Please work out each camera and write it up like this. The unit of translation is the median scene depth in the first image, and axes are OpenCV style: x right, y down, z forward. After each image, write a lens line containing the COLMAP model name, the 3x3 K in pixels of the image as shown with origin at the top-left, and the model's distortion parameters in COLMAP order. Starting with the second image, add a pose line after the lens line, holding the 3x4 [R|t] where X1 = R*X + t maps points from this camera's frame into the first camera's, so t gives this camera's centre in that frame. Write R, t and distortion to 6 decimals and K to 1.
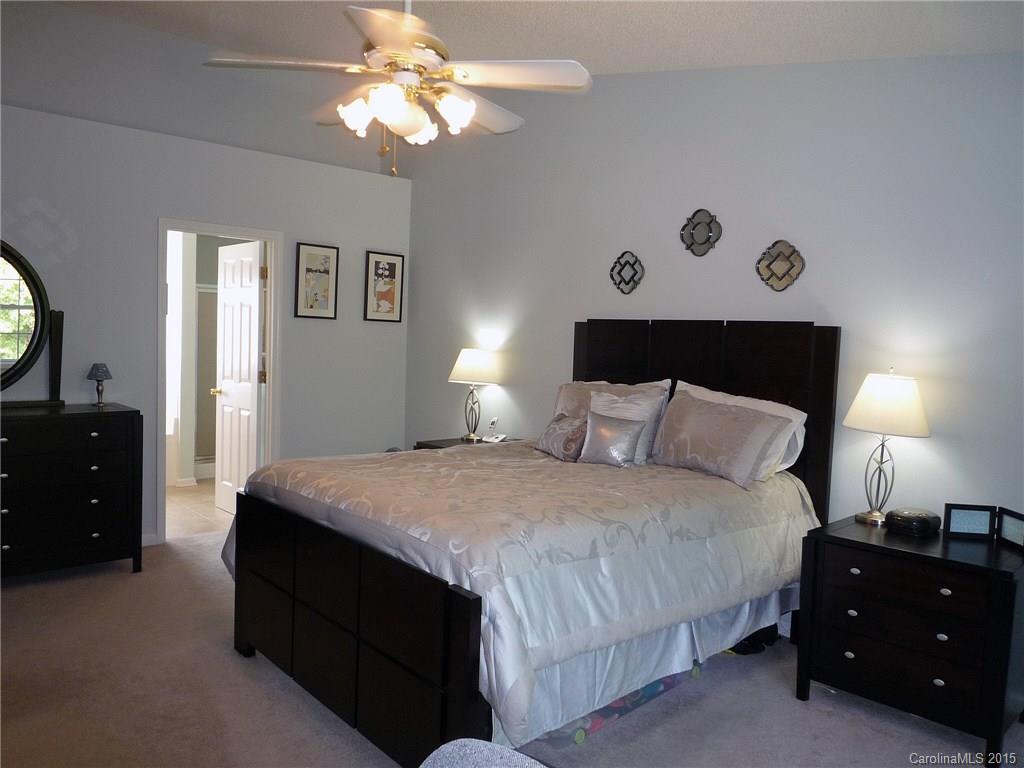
lens RADIAL K [[750.0, 0, 519.2], [0, 750.0, 388.2], [0, 0, 1]] dist [-0.017617, -0.009856]
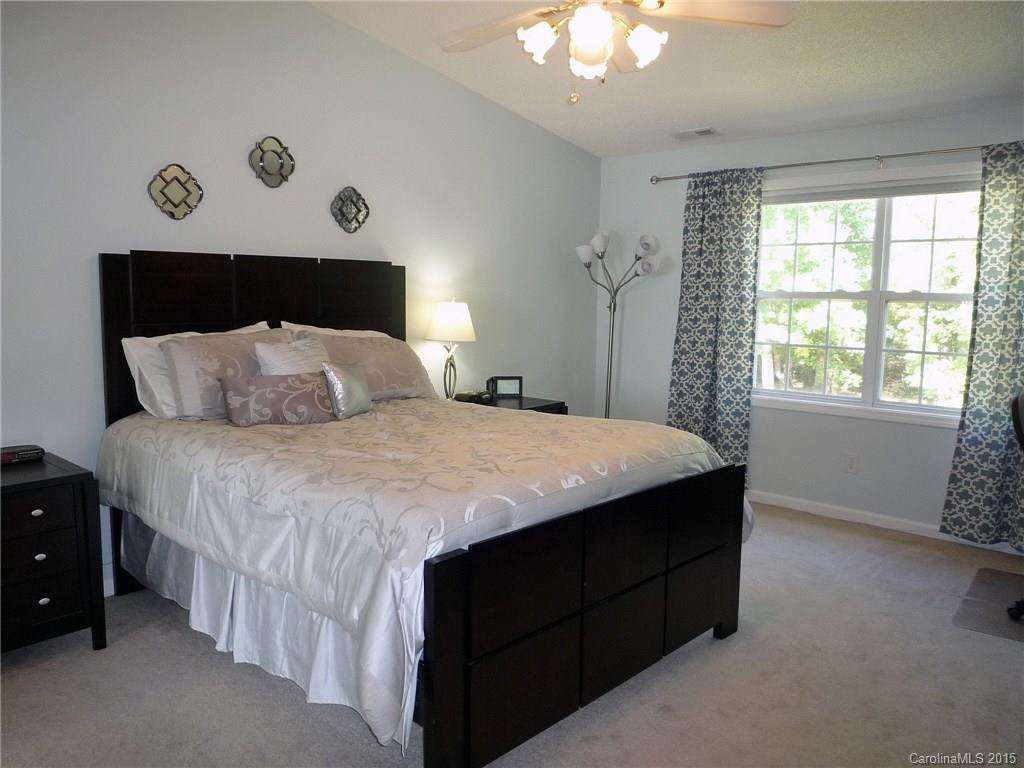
lens RADIAL K [[750.0, 0, 517.2], [0, 750.0, 380.7], [0, 0, 1]] dist [-0.017617, -0.009856]
pose [[-0.073443, -0.162867, 0.983911, -0.713213], [0.048979, 0.984796, 0.166670, -0.075605], [-0.996096, 0.060432, -0.064349, 0.737344]]
